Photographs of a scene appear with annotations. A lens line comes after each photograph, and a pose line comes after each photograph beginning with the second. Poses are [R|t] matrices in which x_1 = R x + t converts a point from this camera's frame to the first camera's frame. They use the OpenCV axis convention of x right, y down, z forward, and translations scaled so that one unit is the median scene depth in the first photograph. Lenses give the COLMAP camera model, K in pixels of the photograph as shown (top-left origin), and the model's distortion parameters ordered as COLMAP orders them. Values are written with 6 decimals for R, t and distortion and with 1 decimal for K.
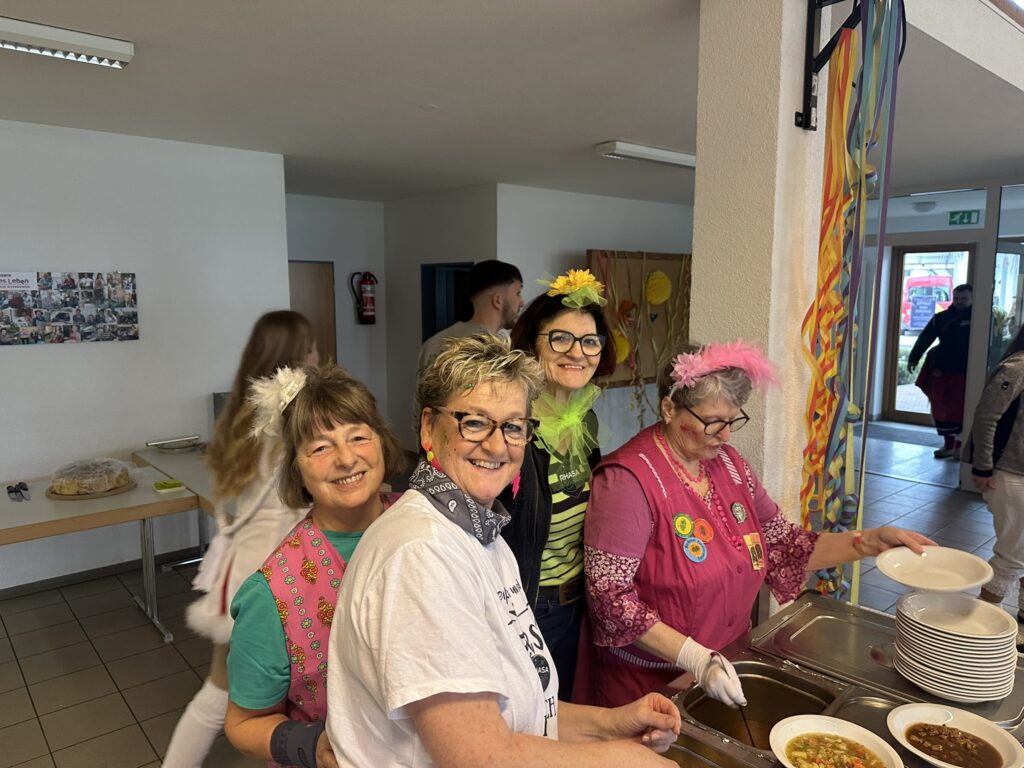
lens RADIAL K [[717.4, 0, 490.7], [0, 717.4, 386.2], [0, 0, 1]] dist [0.016865, -0.013236]
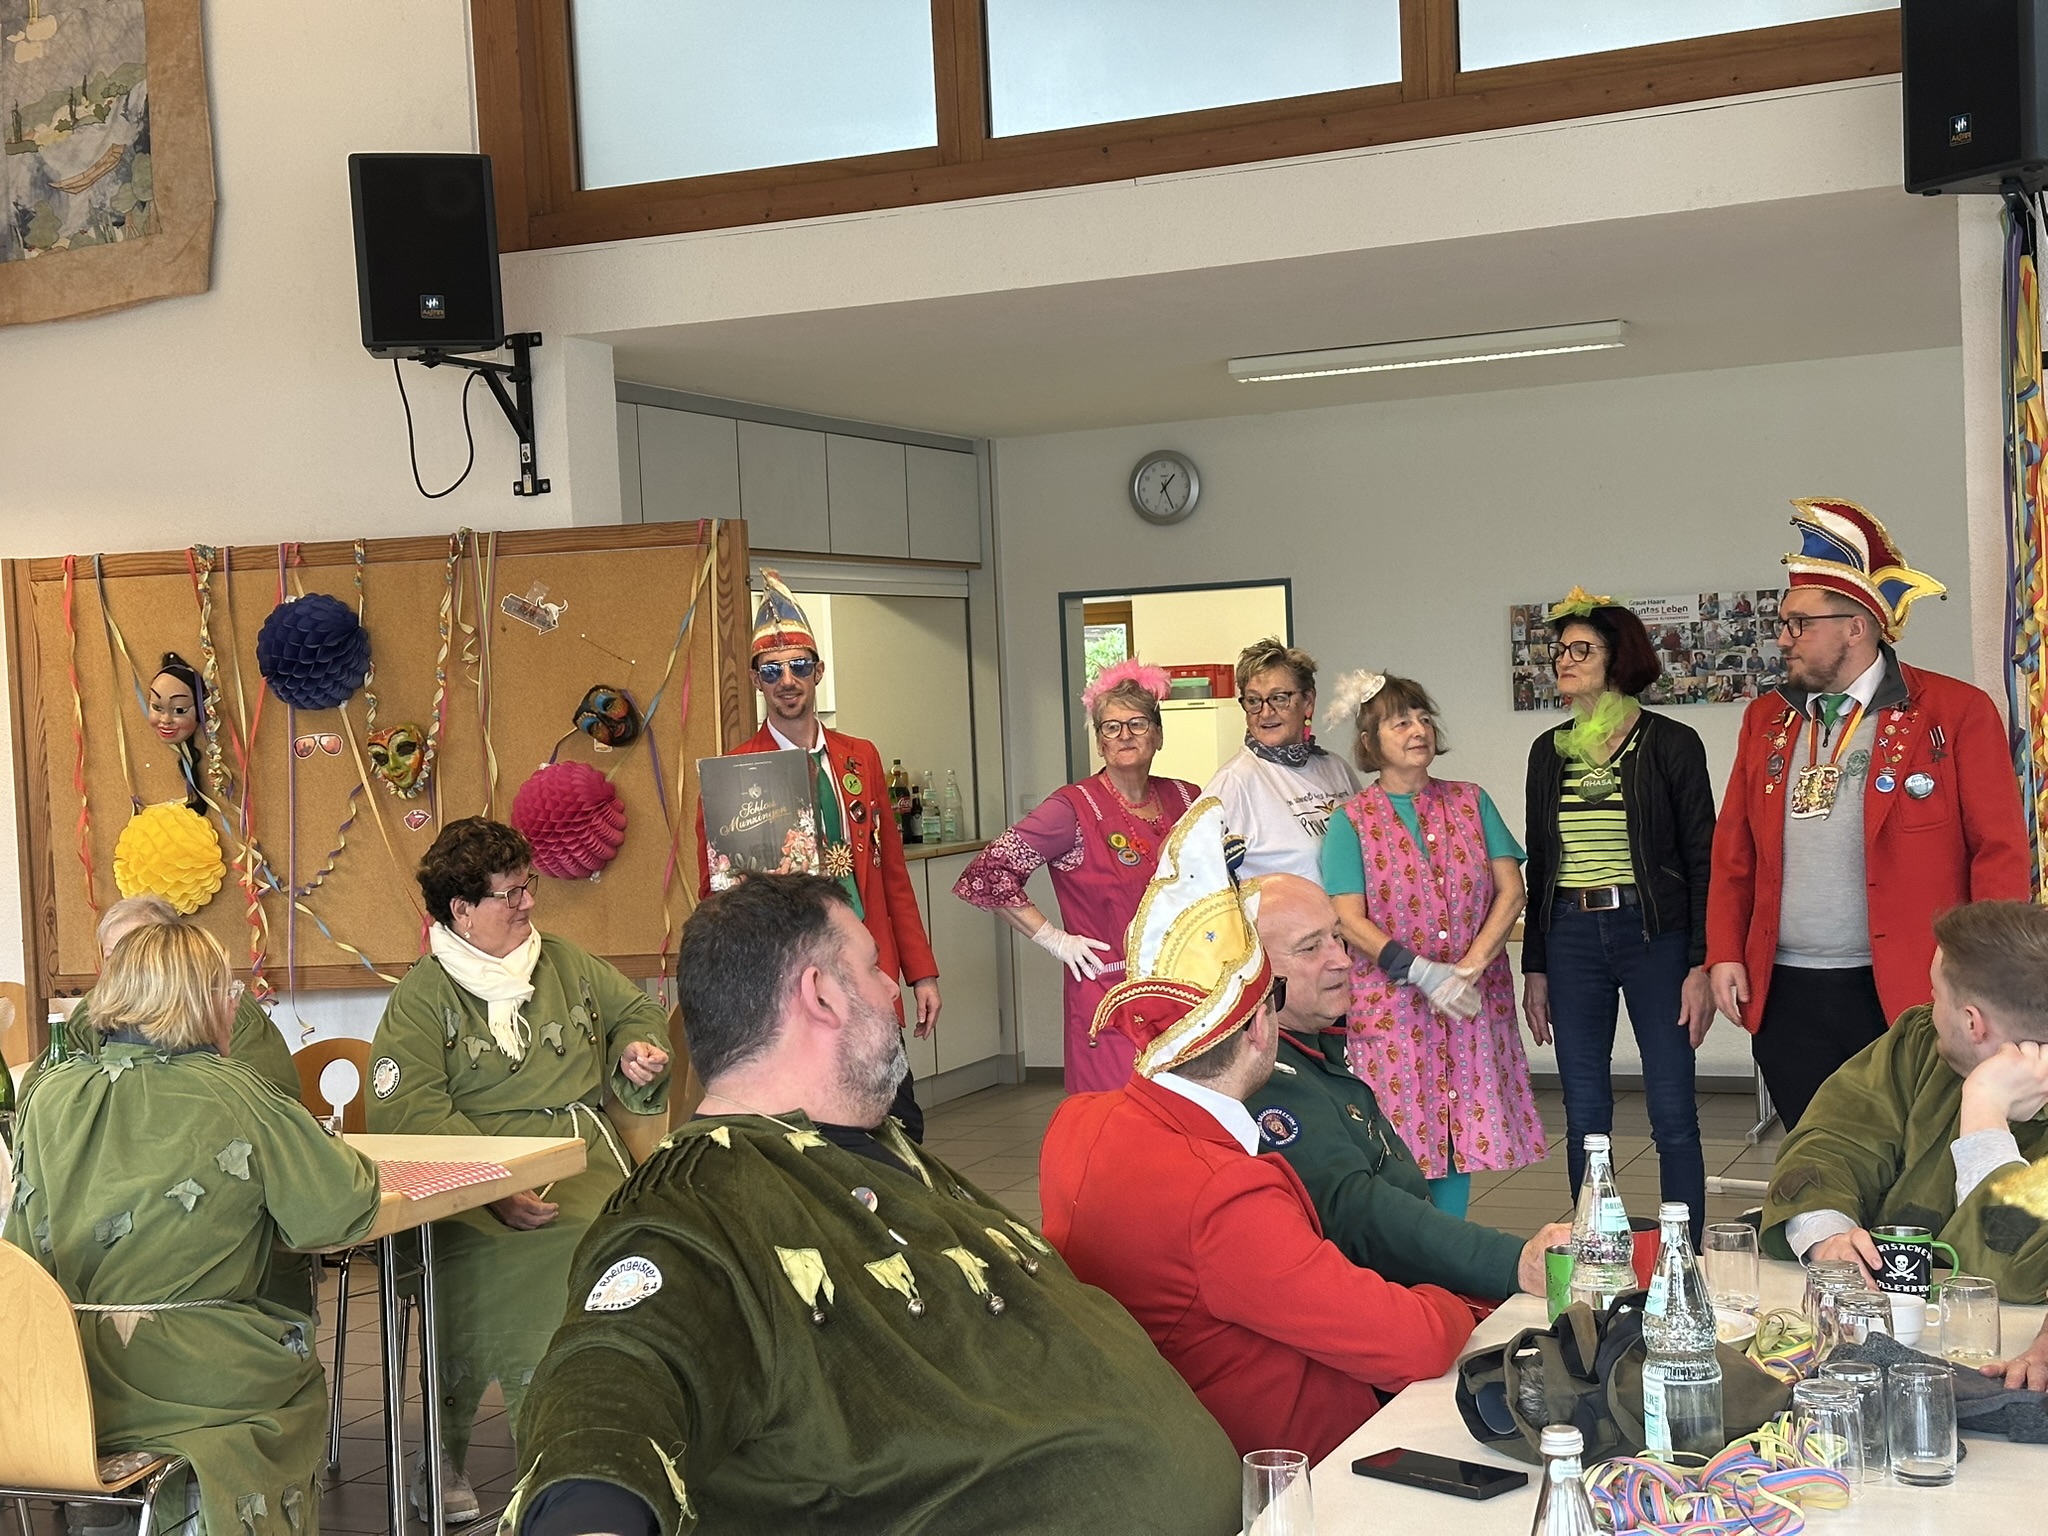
lens RADIAL K [[2846.2, 0, 1023.9], [0, 2846.2, 770.4], [0, 0, 1]] dist [0.019924, 0.000000]
pose [[0.402910, 0.005847, -0.915221, 1.656442], [-0.078106, 0.996551, -0.028018, 0.135264], [0.911901, 0.082773, 0.401977, -0.652633]]
